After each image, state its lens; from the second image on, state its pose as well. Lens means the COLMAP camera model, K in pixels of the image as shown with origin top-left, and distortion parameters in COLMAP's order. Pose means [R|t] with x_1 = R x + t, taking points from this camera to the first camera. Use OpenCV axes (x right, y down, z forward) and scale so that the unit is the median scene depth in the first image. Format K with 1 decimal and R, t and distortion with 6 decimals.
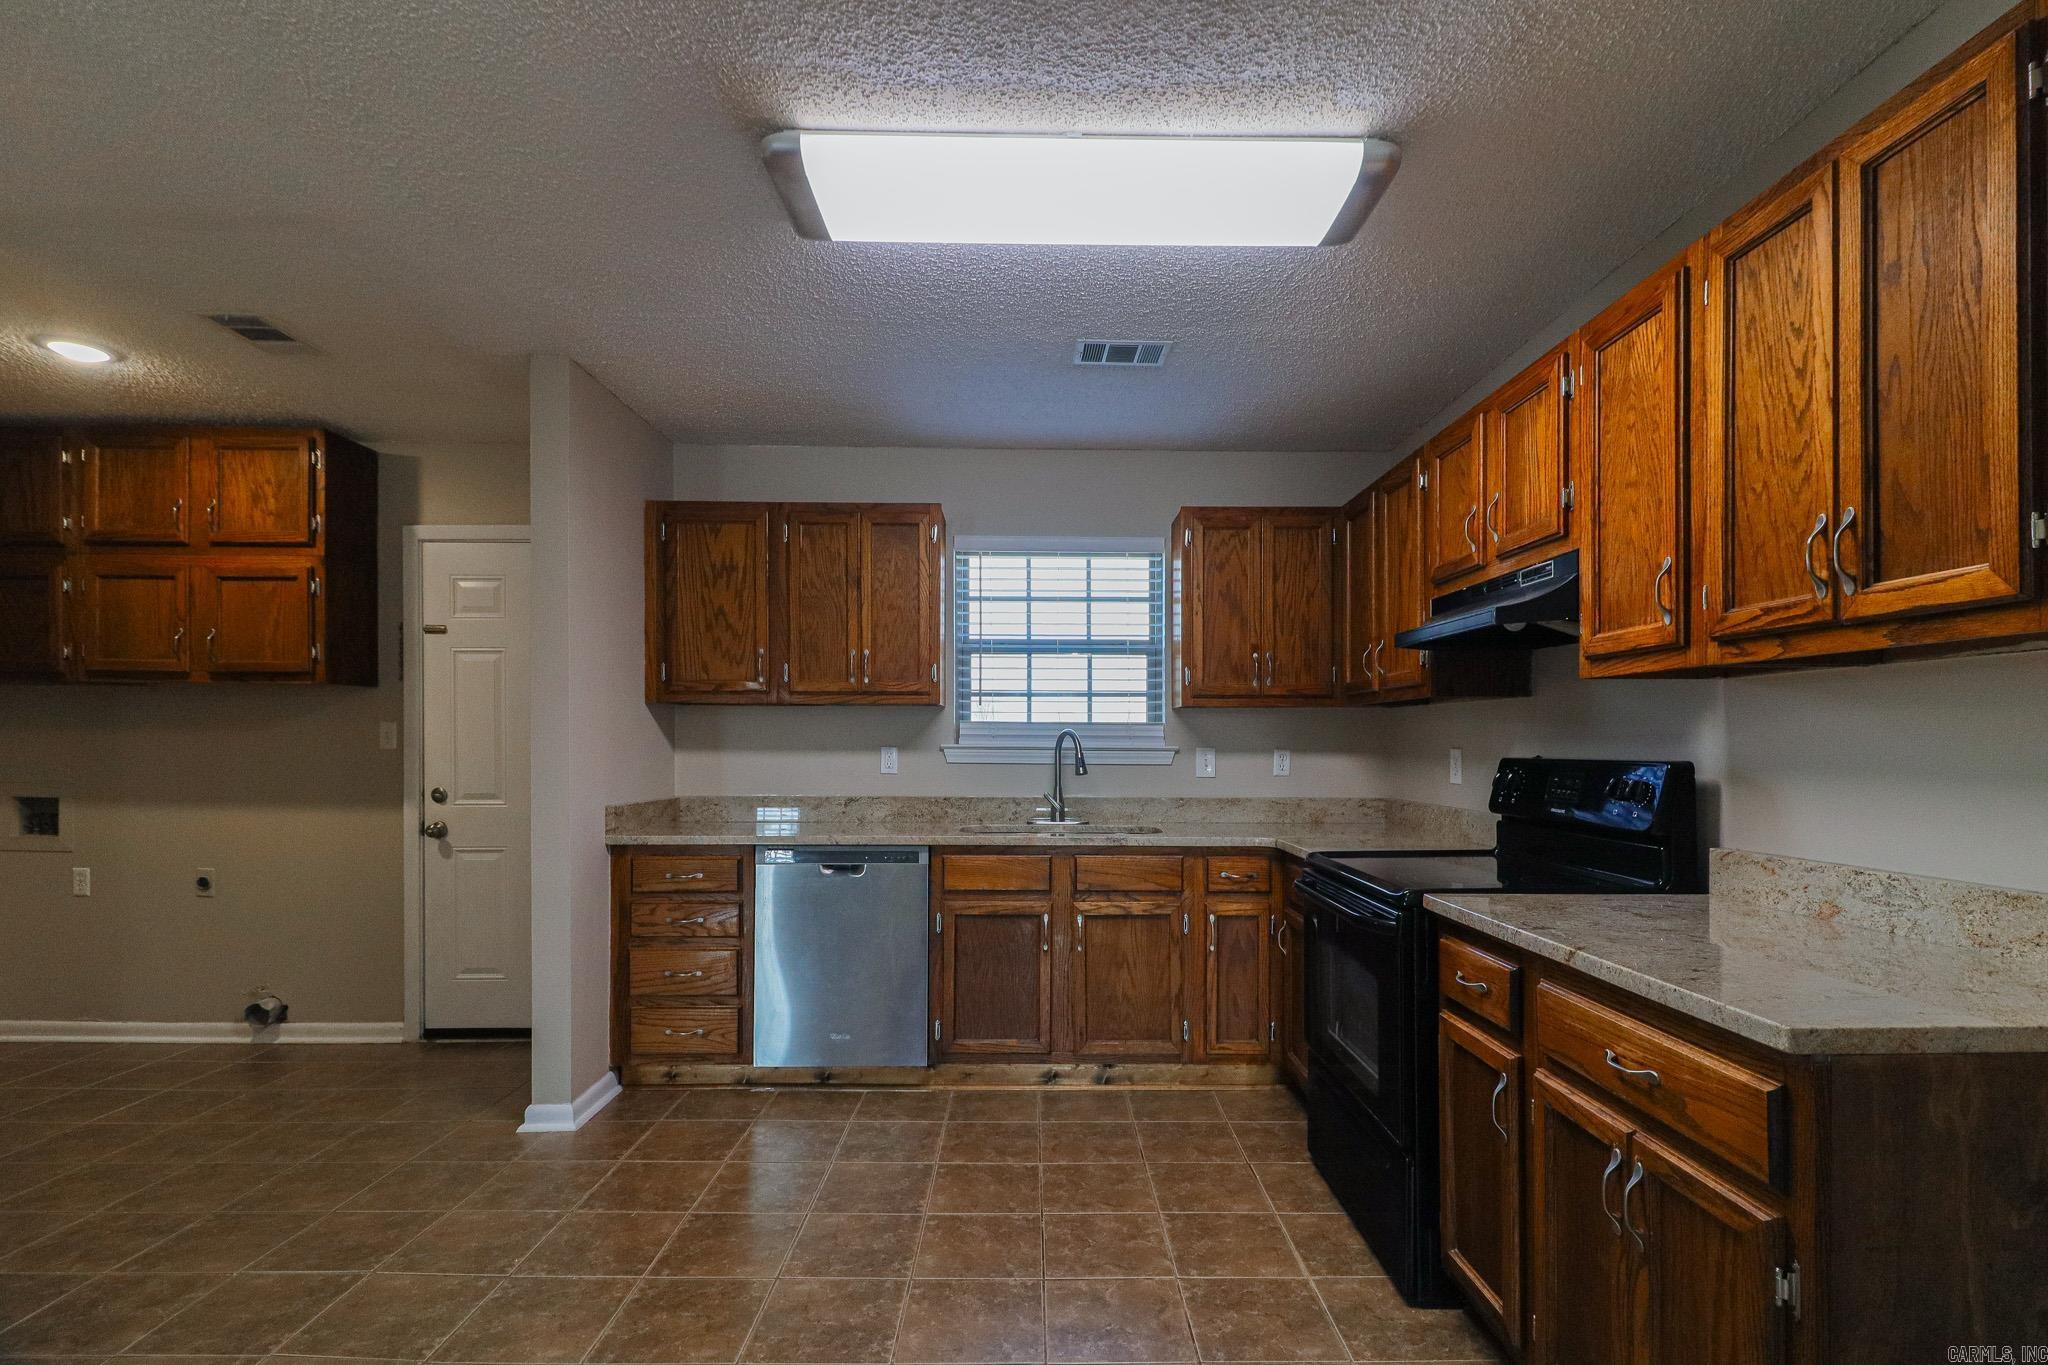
lens RADIAL K [[974.8, 0, 1047.2], [0, 974.8, 741.8], [0, 0, 1]] dist [0.017016, -0.012774]
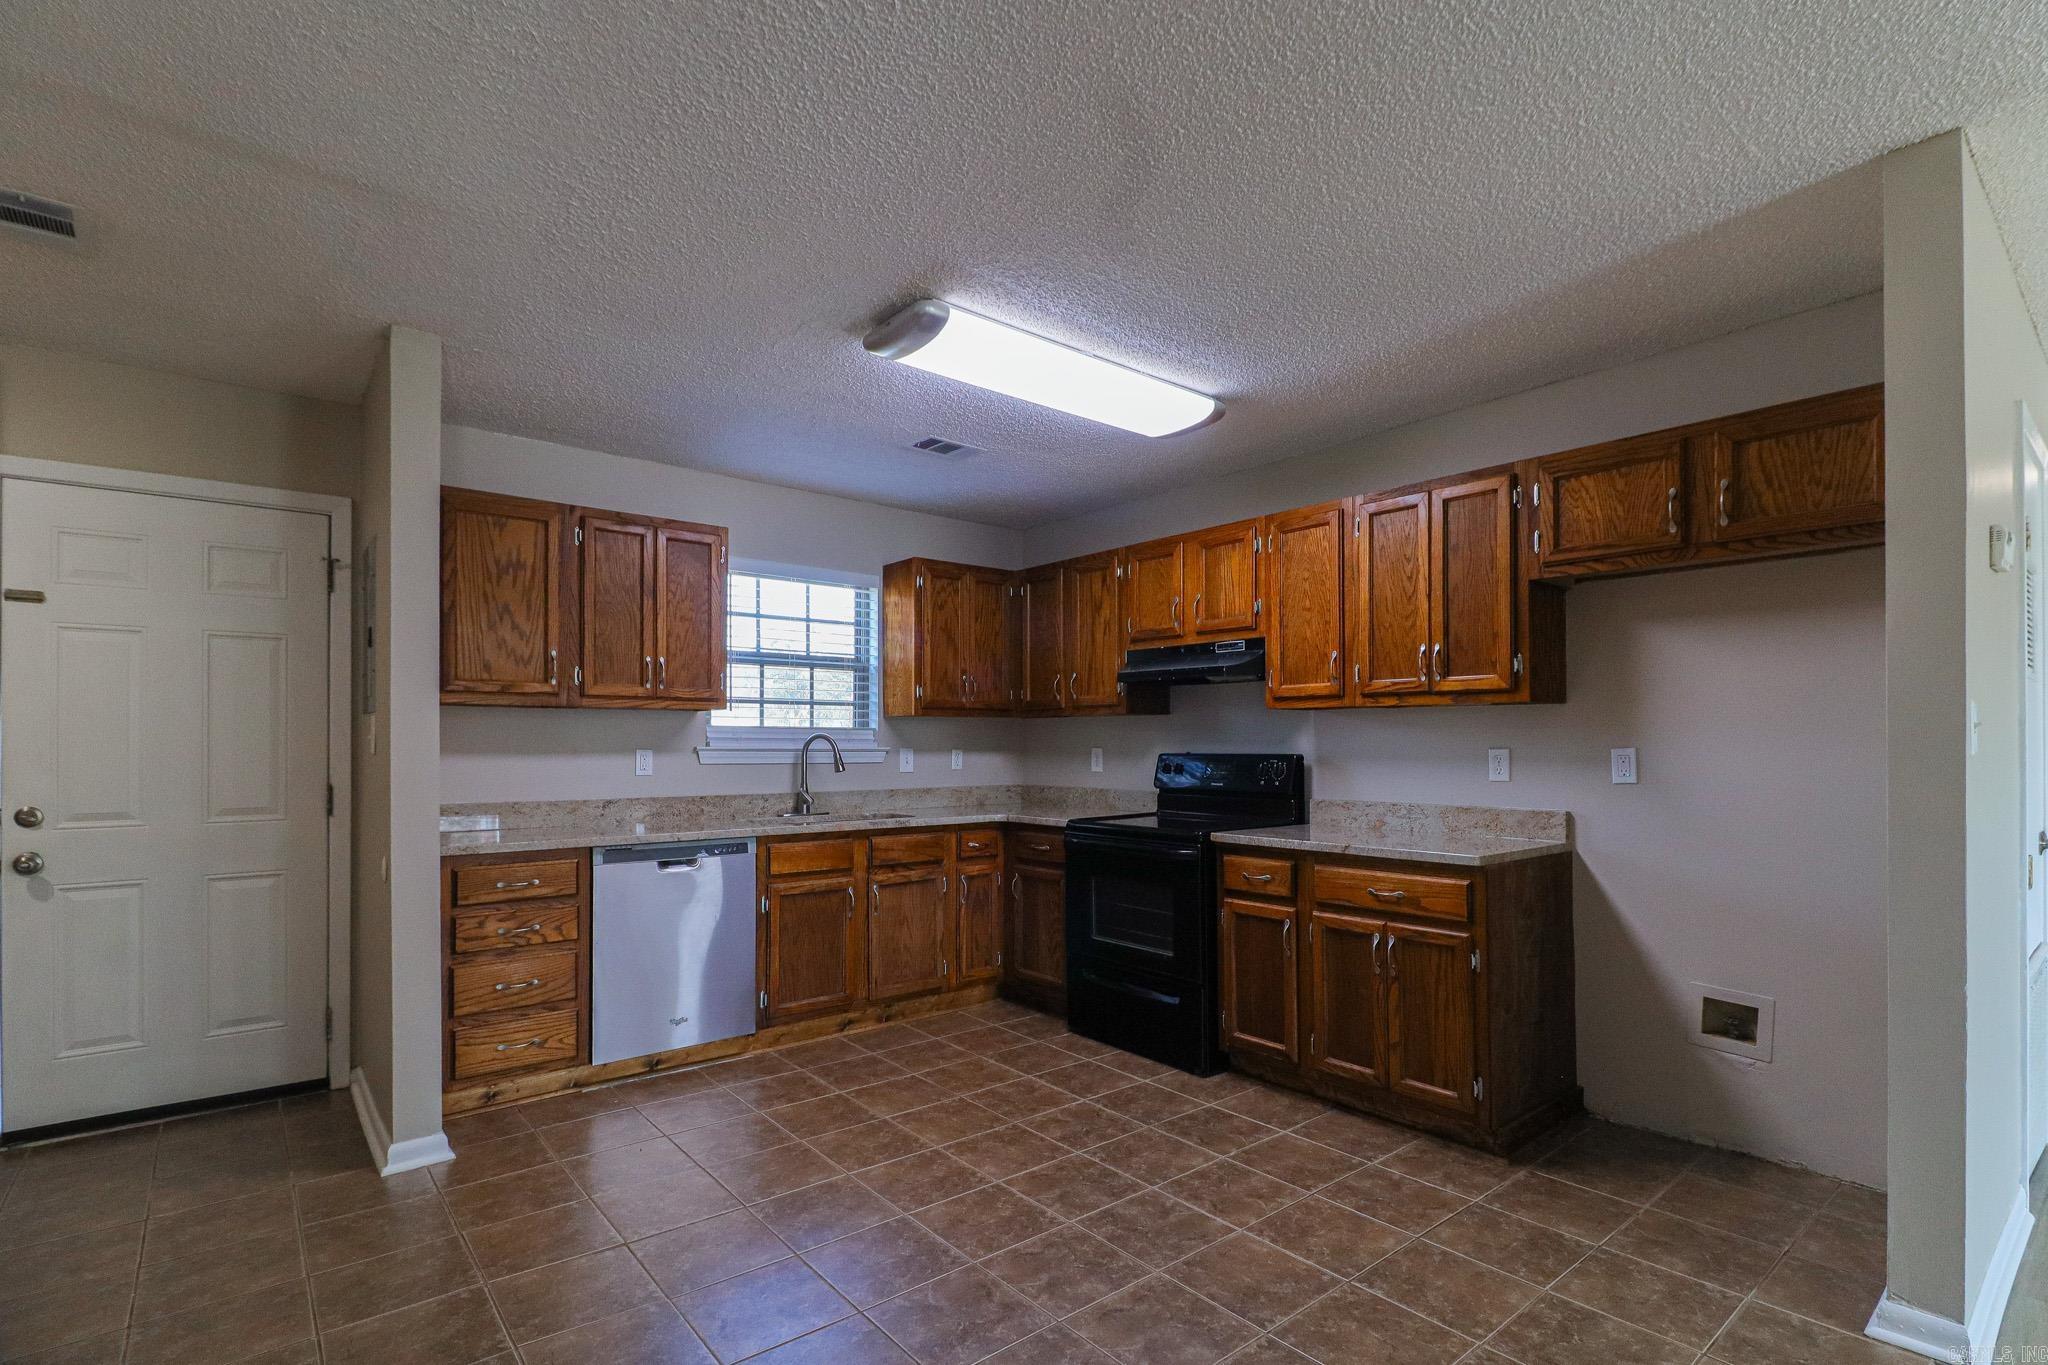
lens RADIAL K [[974.8, 0, 1050.7], [0, 974.8, 731.9], [0, 0, 1]] dist [0.017016, -0.012774]
pose [[0.772285, 0.004773, 0.635258, -0.532368], [0.001559, 0.999955, -0.009408, -0.003207], [-0.635274, 0.008256, 0.772243, -0.081626]]
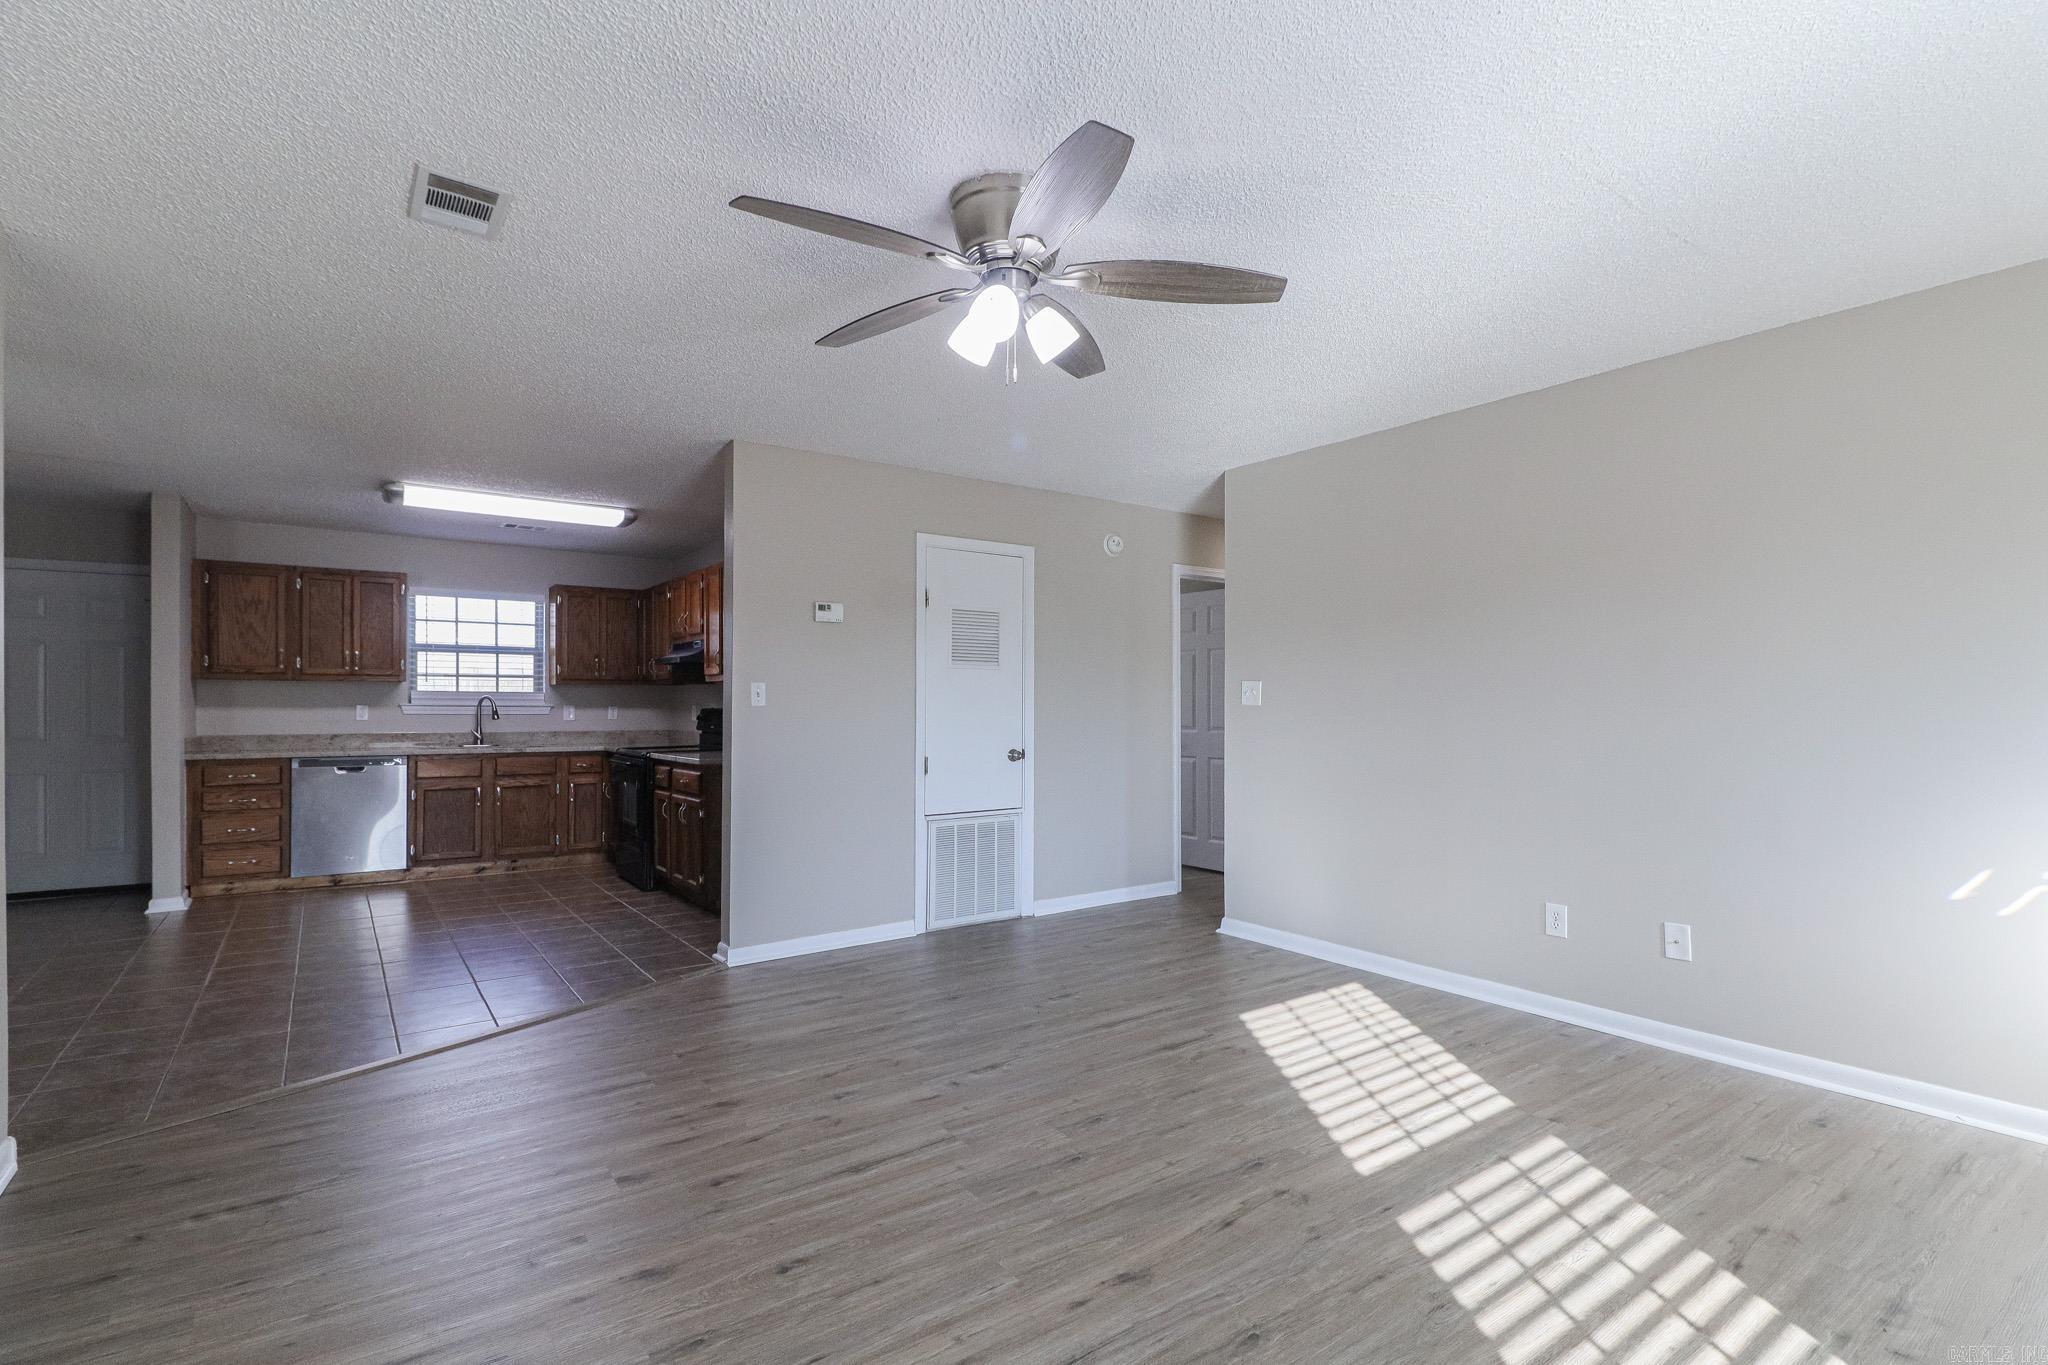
lens RADIAL K [[974.8, 0, 1110.9], [0, 974.8, 700.0], [0, 0, 1]] dist [0.017016, -0.012774]
pose [[0.789047, 0.001938, 0.614329, -0.199068], [0.000372, 0.999993, -0.003633, 0.003246], [-0.614332, 0.003095, 0.789041, -1.300971]]
